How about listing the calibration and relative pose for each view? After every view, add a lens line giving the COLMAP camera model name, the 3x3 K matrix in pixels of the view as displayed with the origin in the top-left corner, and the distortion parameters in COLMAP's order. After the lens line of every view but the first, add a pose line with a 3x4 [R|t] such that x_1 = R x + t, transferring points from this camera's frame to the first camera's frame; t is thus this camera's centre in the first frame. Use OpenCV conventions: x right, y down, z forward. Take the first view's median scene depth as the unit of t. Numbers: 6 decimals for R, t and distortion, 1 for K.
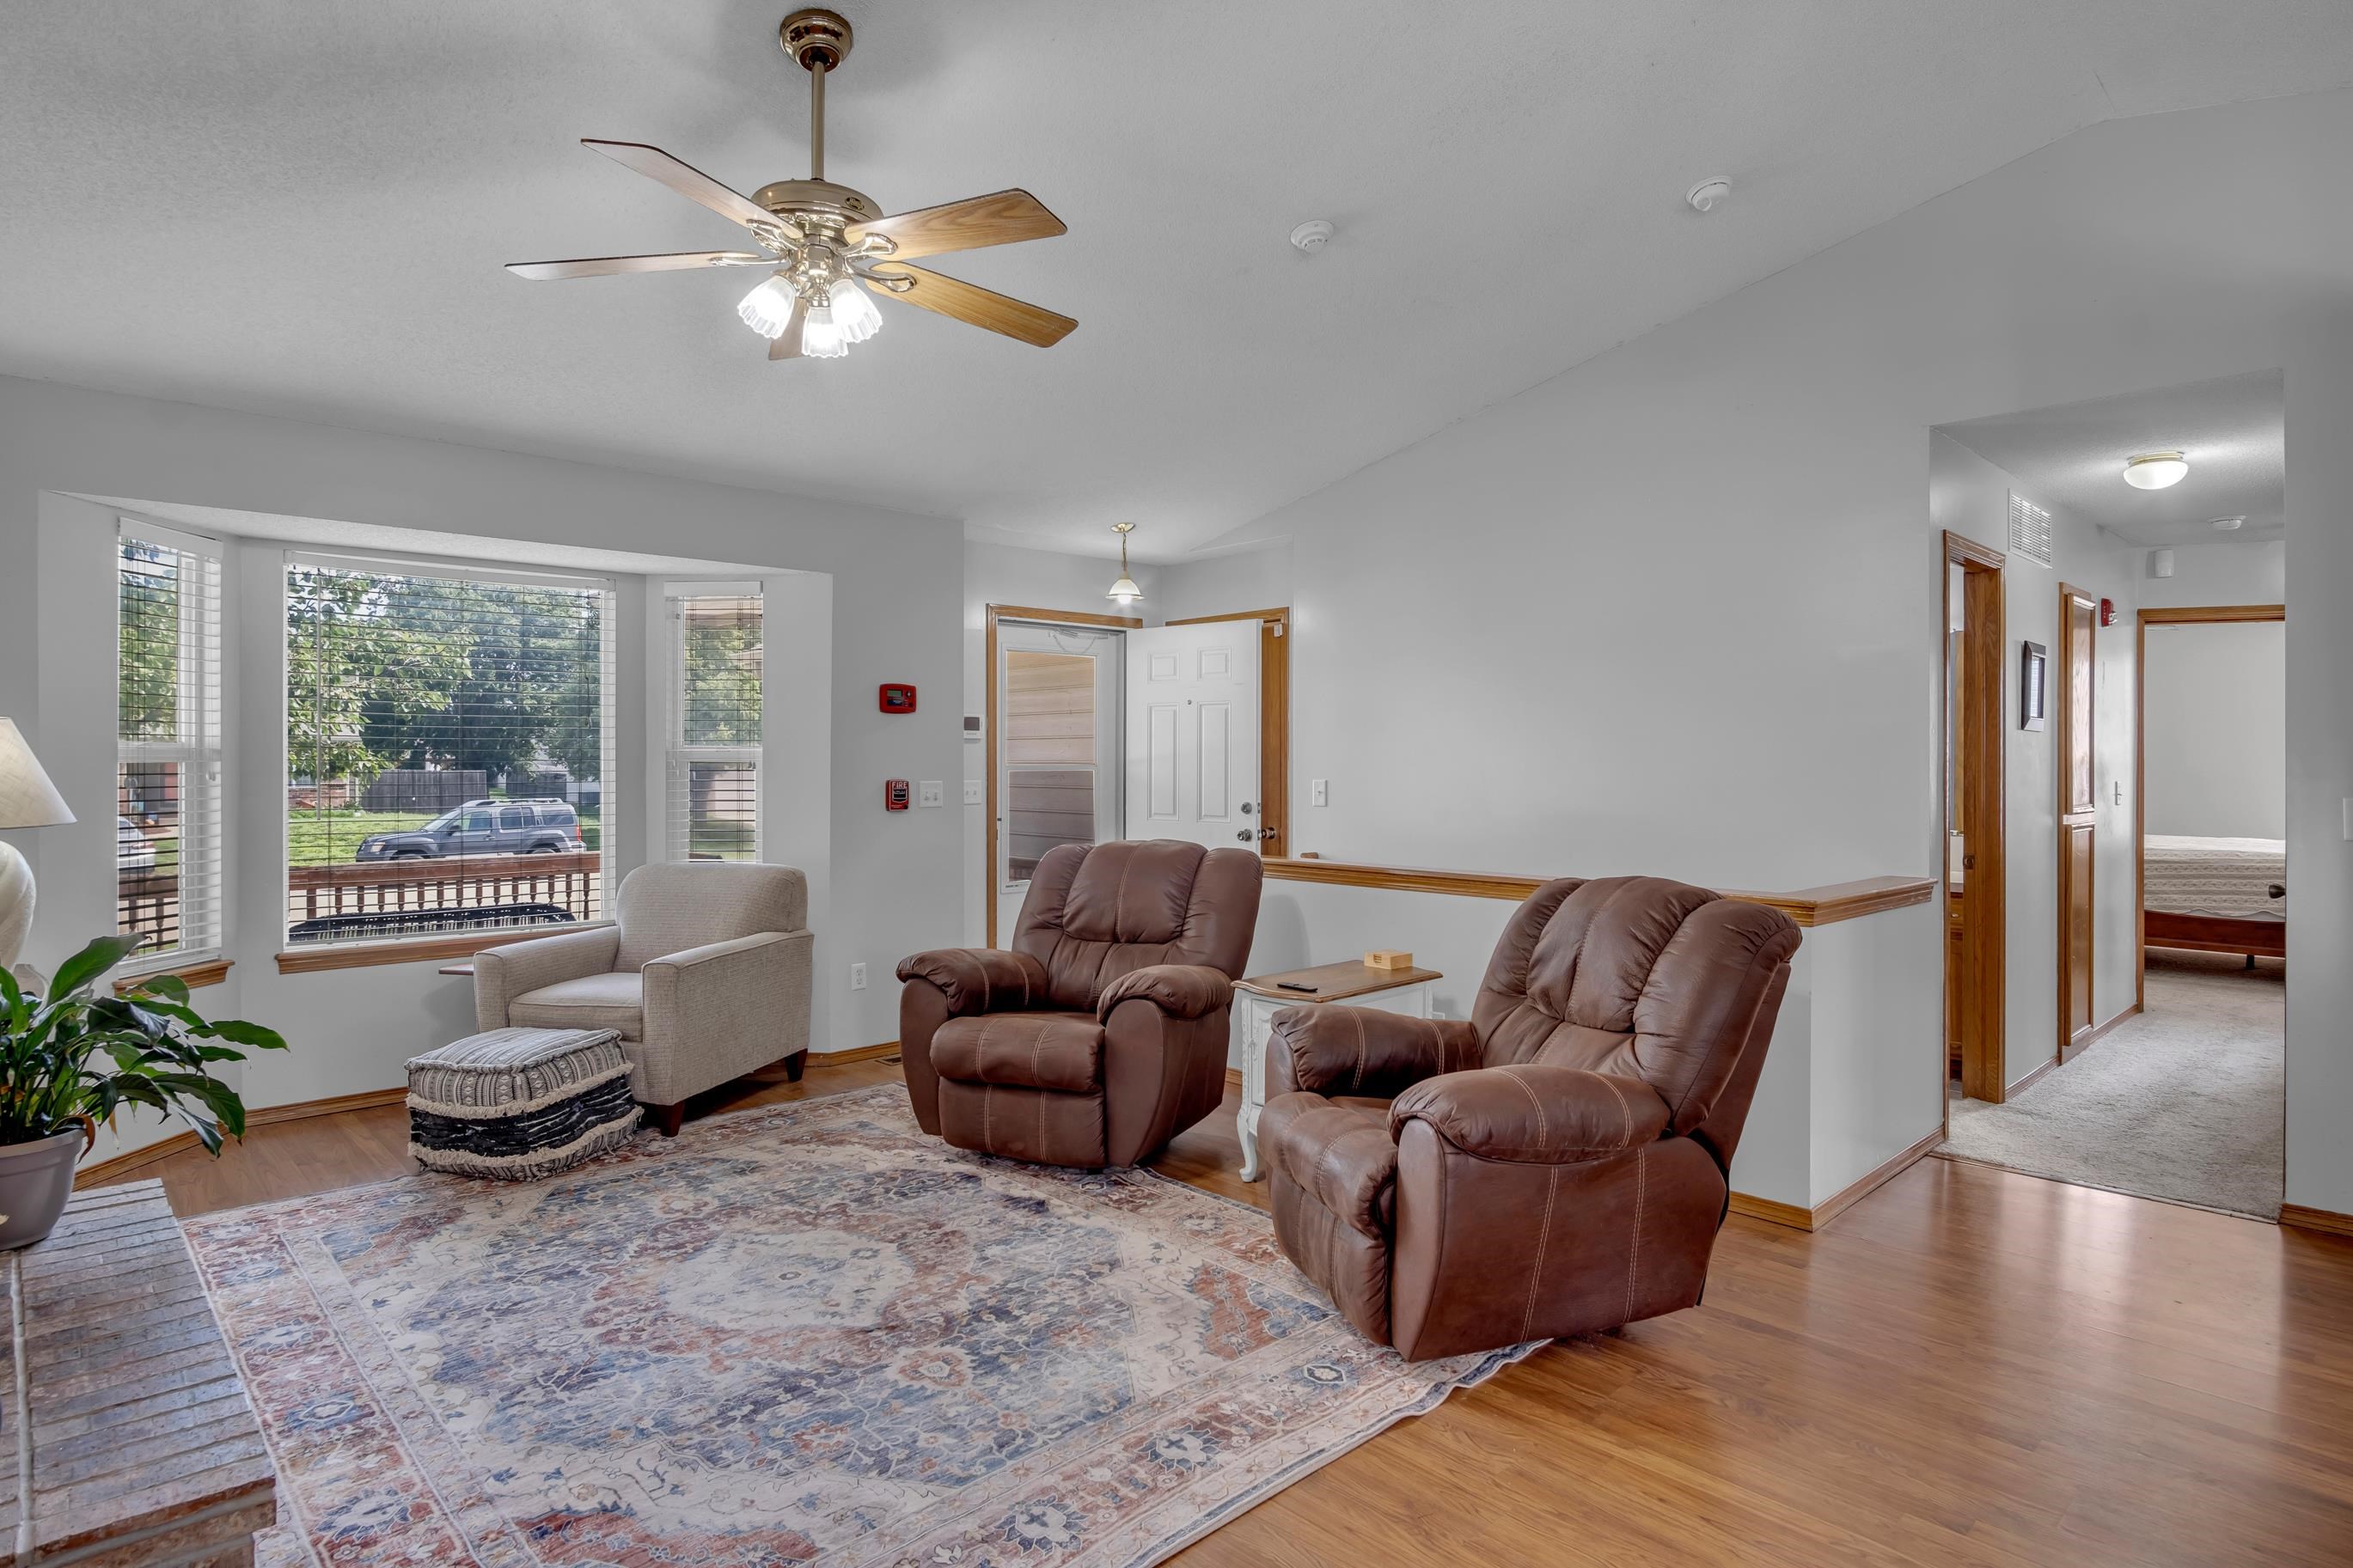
lens RADIAL K [[1265.4, 0, 1186.6], [0, 1265.4, 765.4], [0, 0, 1]] dist [-0.020235, 0.002312]
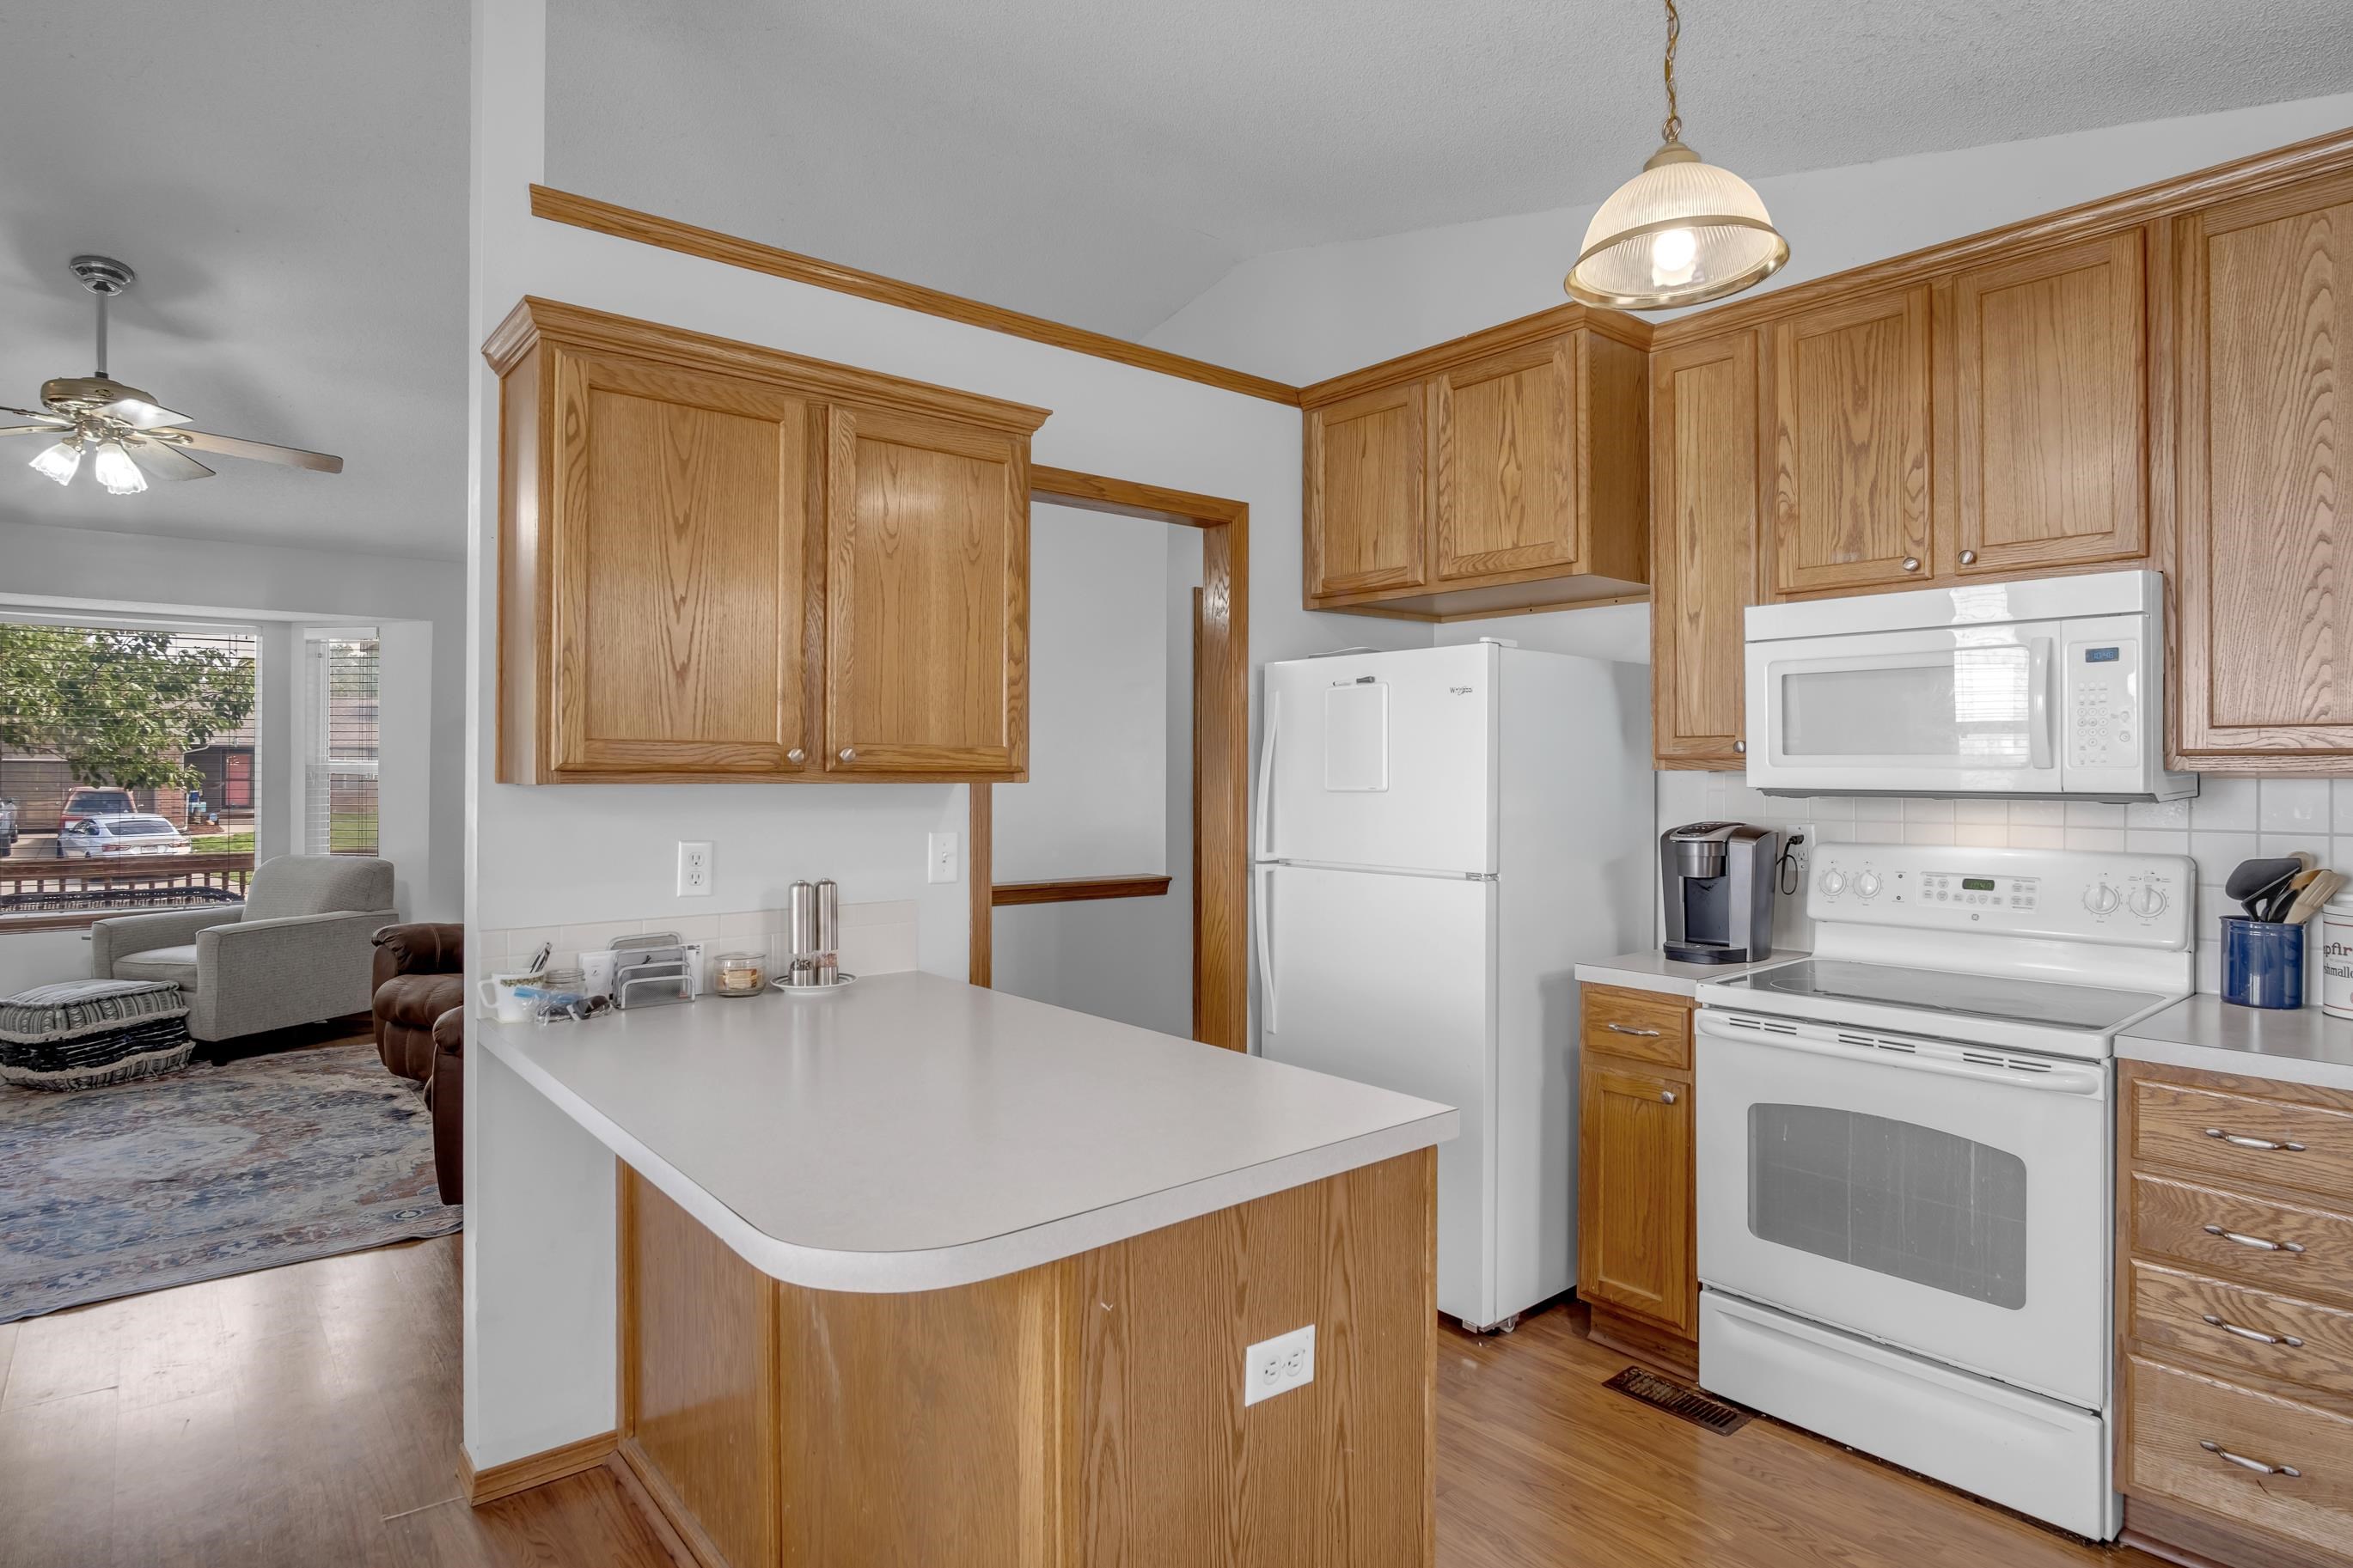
lens RADIAL K [[1265.4, 0, 1186.6], [0, 1265.4, 765.4], [0, 0, 1]] dist [-0.020235, 0.002312]
pose [[0.998031, 0.002912, -0.062661, 0.739347], [-0.003287, 0.999977, -0.005889, -0.009434], [0.062643, 0.006084, 0.998017, -0.241933]]
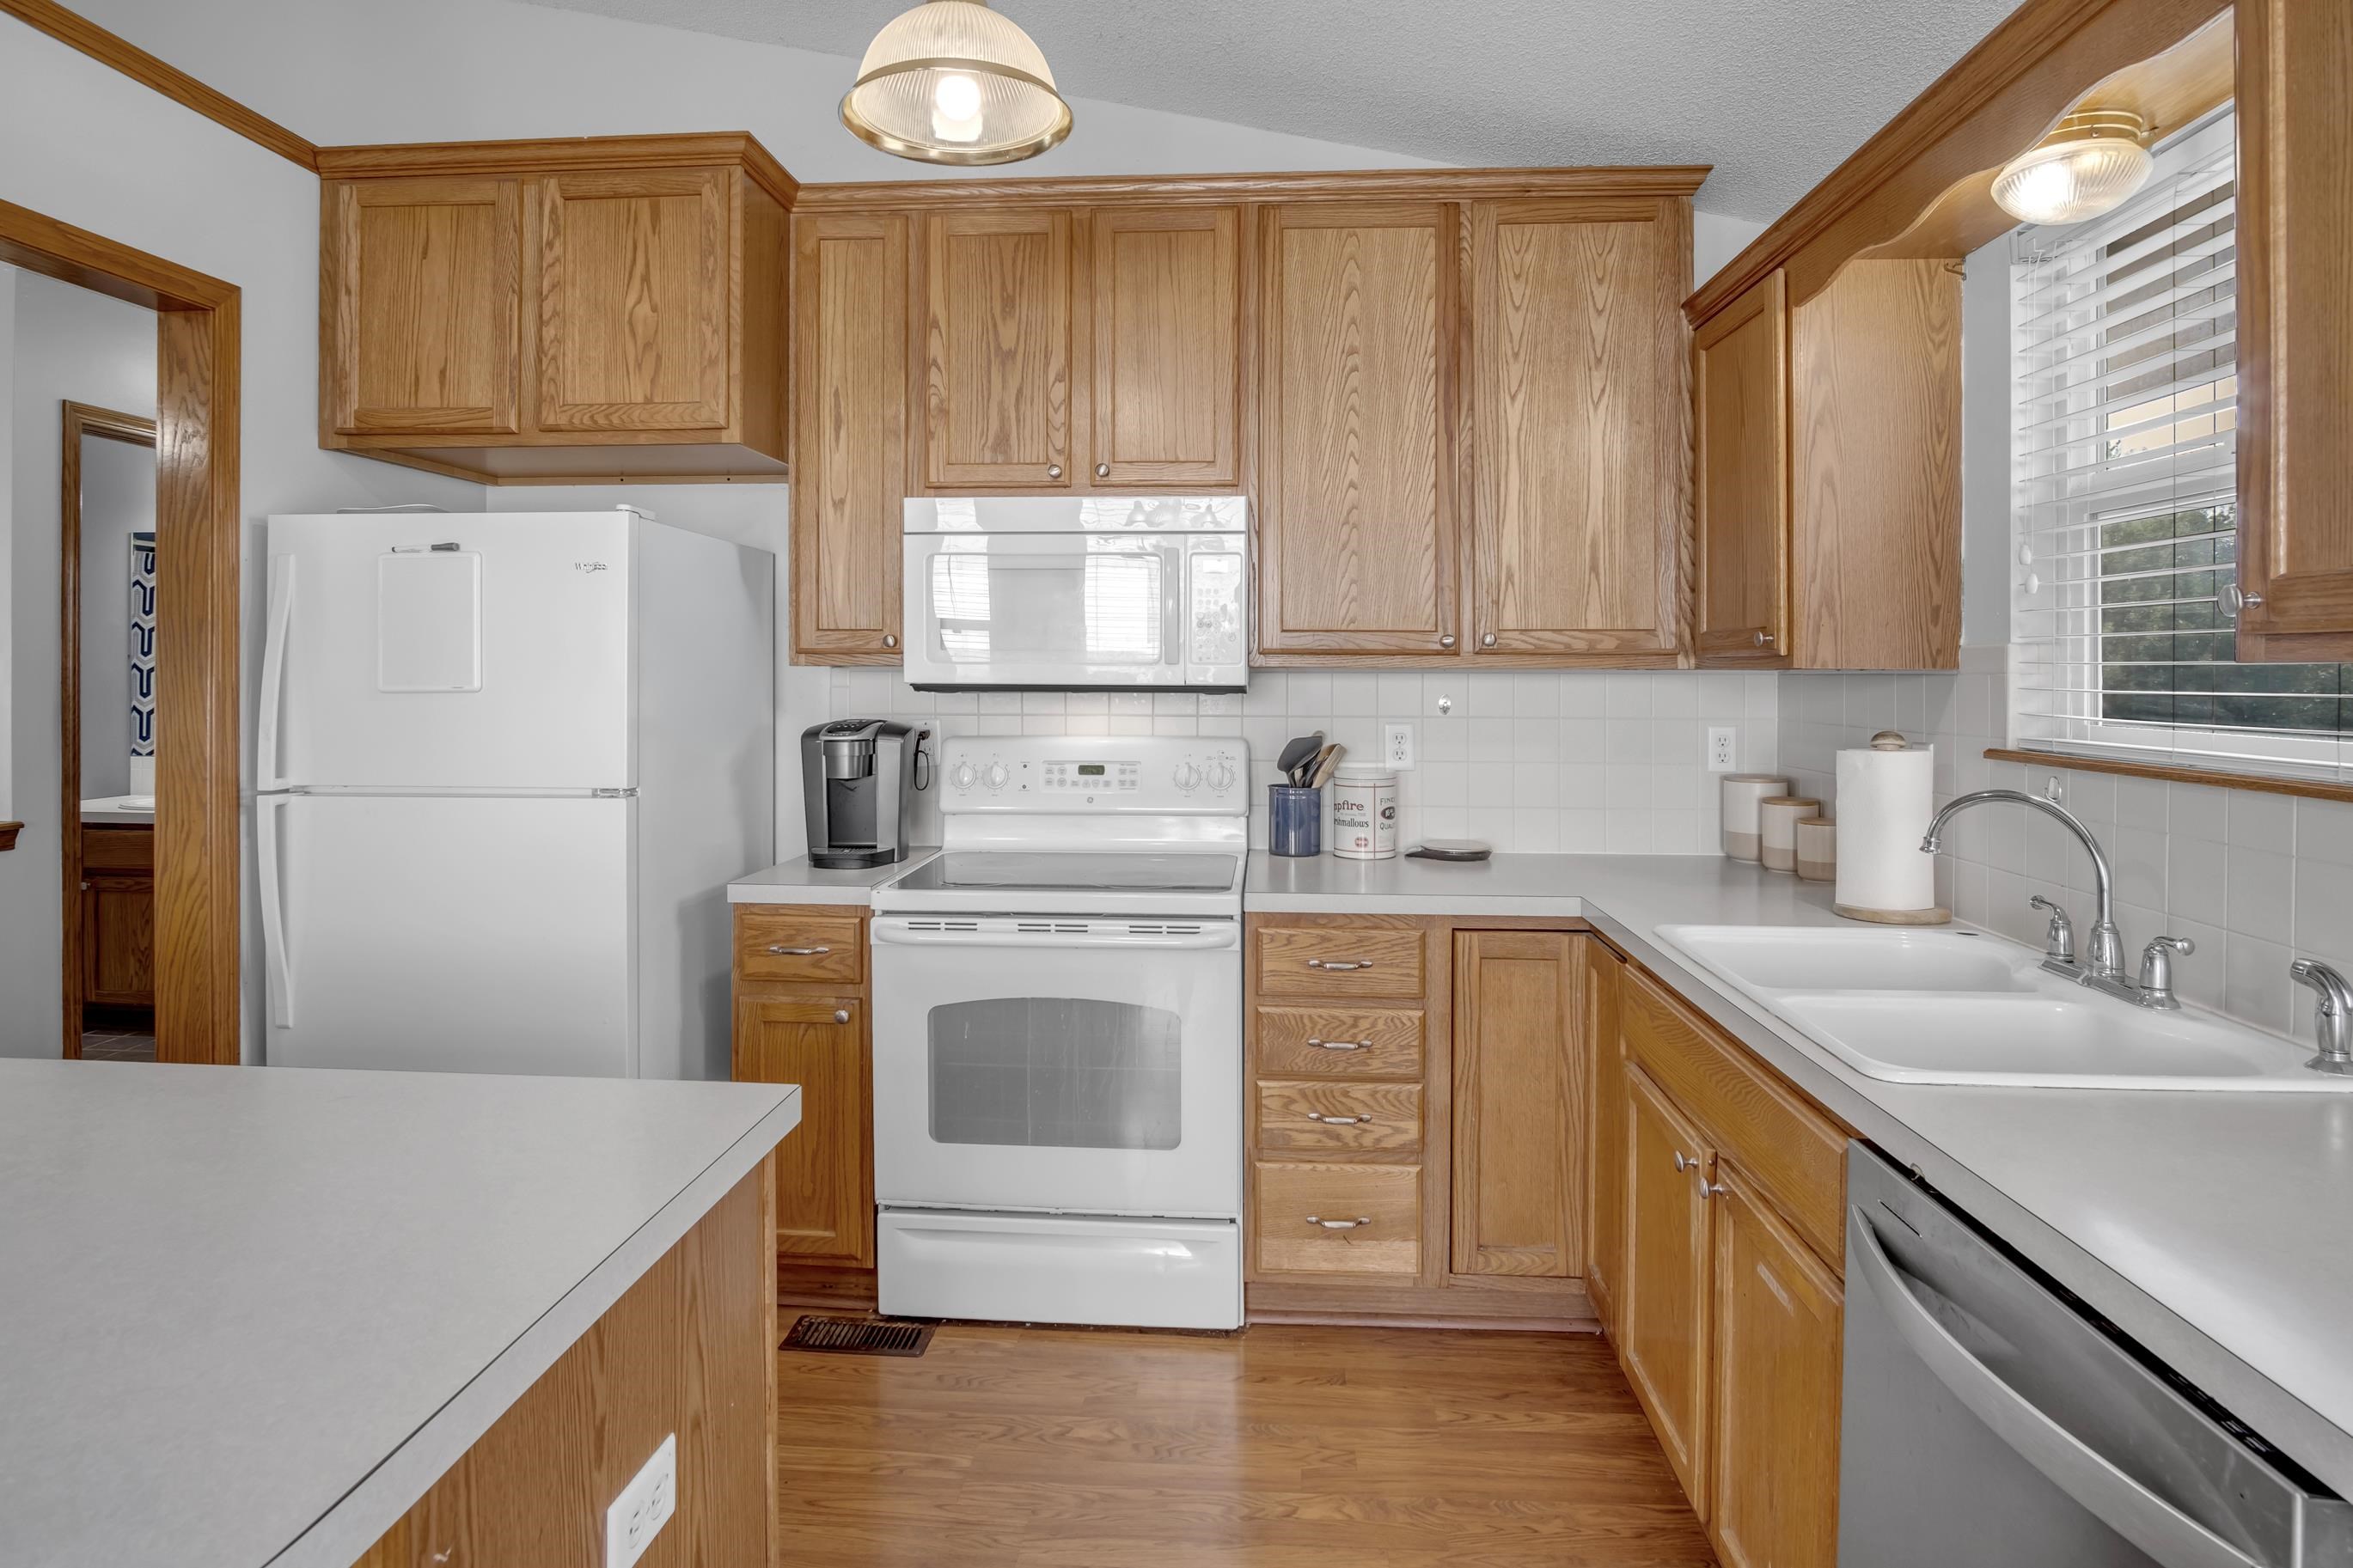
lens RADIAL K [[1284.4, 0, 1194.7], [0, 1284.4, 670.3], [0, 0, 1]] dist [-0.024466, 0.000552]
pose [[0.738544, 0.003208, 0.674198, 0.644120], [-0.002641, 0.999995, -0.001866, -0.008278], [-0.674200, -0.000403, 0.738549, -0.129070]]
